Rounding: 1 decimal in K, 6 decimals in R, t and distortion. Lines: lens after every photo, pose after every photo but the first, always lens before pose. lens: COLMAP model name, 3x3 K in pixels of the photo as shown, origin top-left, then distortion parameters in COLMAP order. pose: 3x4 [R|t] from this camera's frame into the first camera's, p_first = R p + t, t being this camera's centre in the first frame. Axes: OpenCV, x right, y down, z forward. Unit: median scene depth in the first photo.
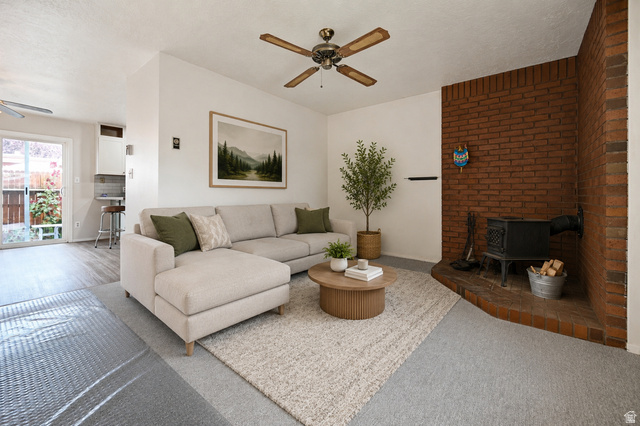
lens RADIAL K [[268.6, 0, 318.4], [0, 268.6, 194.8], [0, 0, 1]] dist [-0.001203, -0.000271]
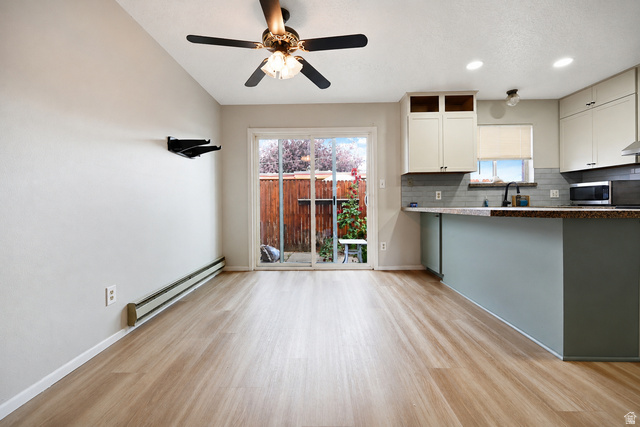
lens RADIAL K [[254.2, 0, 319.2], [0, 254.2, 205.2], [0, 0, 1]] dist [0.001606, 0.000432]
pose [[0.629502, -0.003839, -0.776990, -0.448155], [0.011261, 0.999928, 0.004183, -0.003380], [0.776917, -0.011383, 0.629500, 0.413721]]
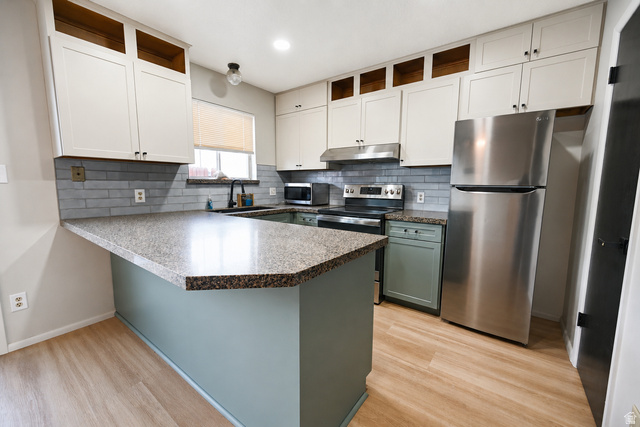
lens RADIAL K [[251.8, 0, 320.0], [0, 251.8, 213.5], [0, 0, 1]] dist [0.000692, -0.000033]
pose [[0.998255, -0.002862, 0.058981, -0.489952], [-0.004186, 0.992882, 0.119025, -0.041938], [-0.058901, -0.119064, 0.991138, 0.622135]]
